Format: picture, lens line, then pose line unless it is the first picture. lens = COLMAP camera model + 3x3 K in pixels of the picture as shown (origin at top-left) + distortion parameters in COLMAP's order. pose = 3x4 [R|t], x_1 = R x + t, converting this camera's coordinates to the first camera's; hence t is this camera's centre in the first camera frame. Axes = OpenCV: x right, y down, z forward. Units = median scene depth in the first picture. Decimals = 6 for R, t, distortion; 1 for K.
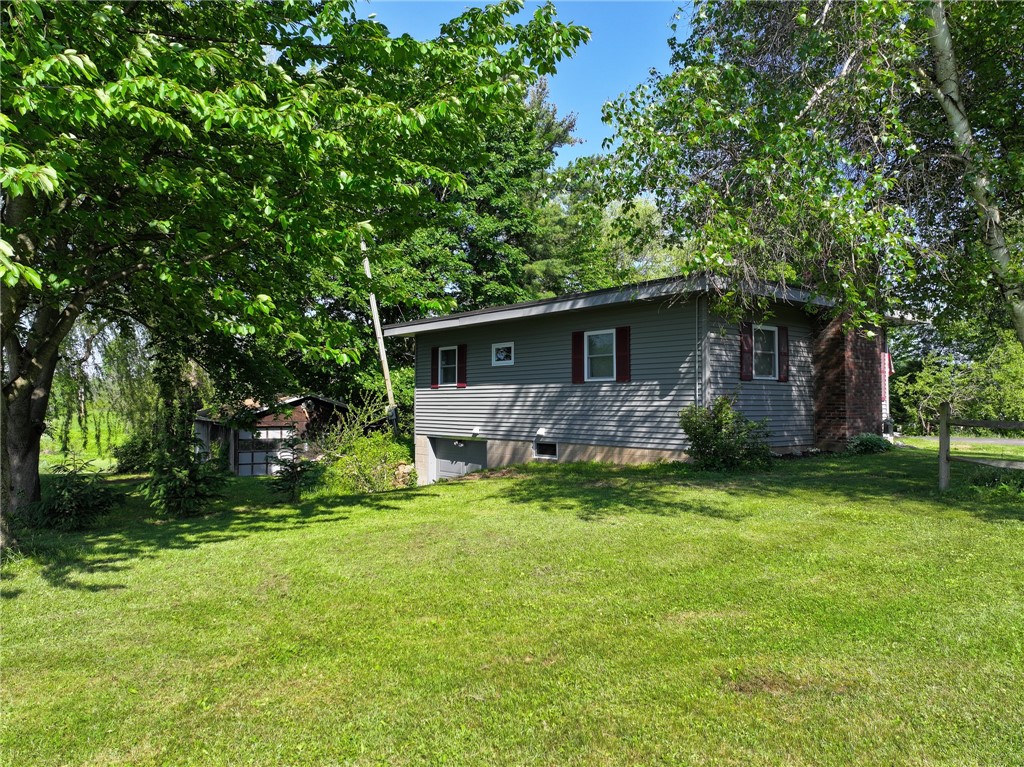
lens RADIAL K [[719.1, 0, 512.0], [0, 719.1, 383.5], [0, 0, 1]] dist [-0.008149, -0.000723]
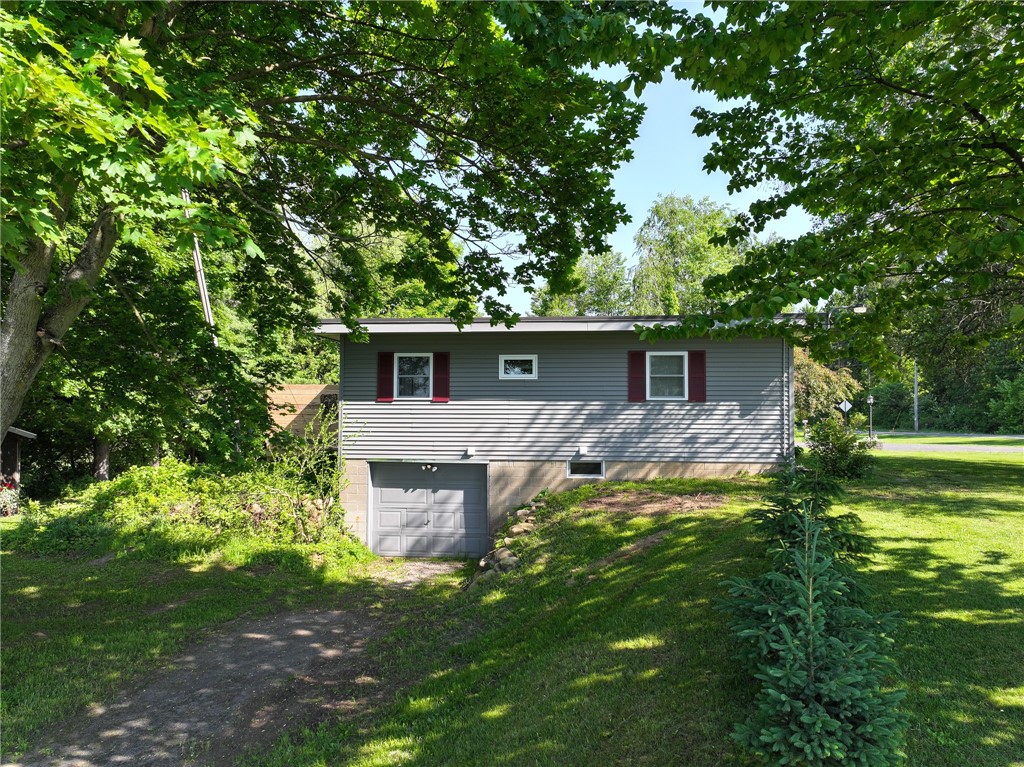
lens RADIAL K [[719.1, 0, 512.0], [0, 719.1, 383.5], [0, 0, 1]] dist [-0.008149, -0.000723]
pose [[0.695328, 0.023496, 0.718309, -0.750727], [-0.021917, 0.999694, -0.011485, -0.010243], [-0.718359, -0.007757, 0.695630, 0.416428]]
